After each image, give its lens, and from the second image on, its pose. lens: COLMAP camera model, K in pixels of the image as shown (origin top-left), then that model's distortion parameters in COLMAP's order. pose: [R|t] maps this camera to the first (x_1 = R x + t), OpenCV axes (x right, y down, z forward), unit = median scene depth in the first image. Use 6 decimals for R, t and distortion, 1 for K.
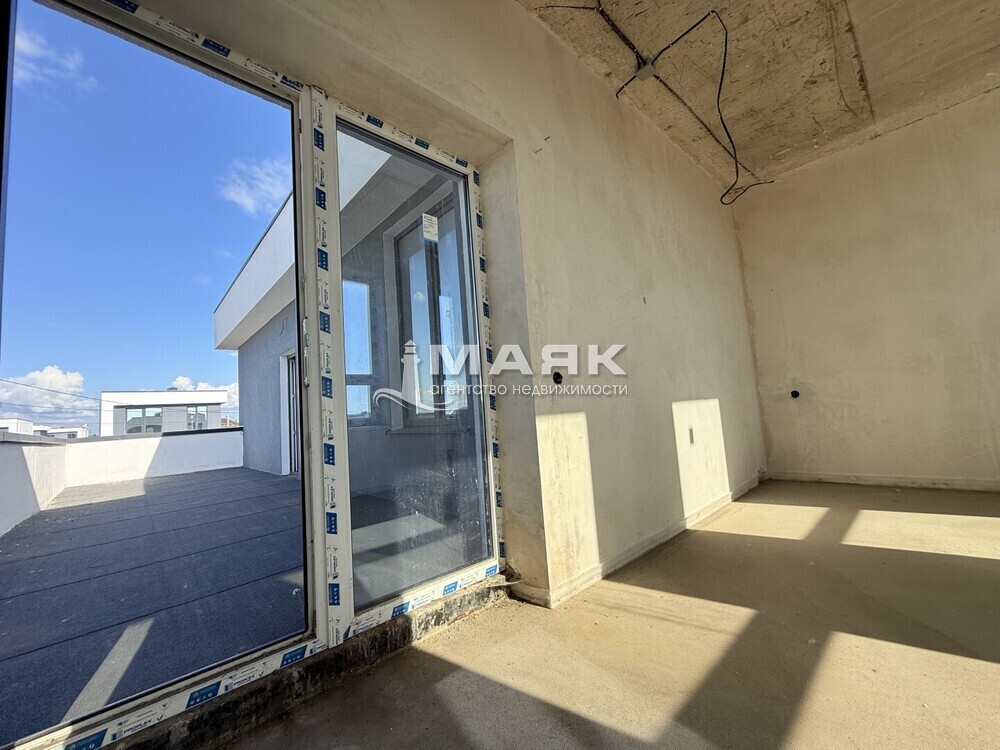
lens RADIAL K [[400.4, 0, 496.5], [0, 400.4, 376.3], [0, 0, 1]] dist [-0.001825, -0.000293]
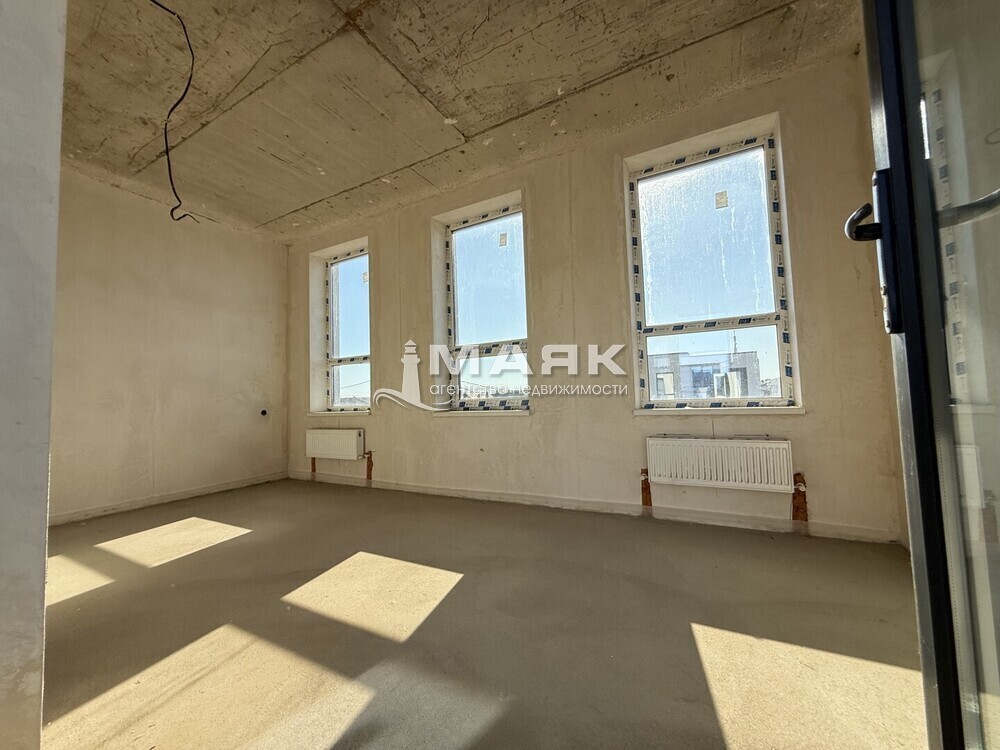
lens RADIAL K [[400.4, 0, 496.5], [0, 400.4, 376.3], [0, 0, 1]] dist [-0.001825, -0.000293]
pose [[-0.322648, 0.139096, 0.936243, -0.479090], [-0.034011, 0.986801, -0.158328, 0.058150], [-0.945908, -0.082927, -0.313659, 0.512632]]
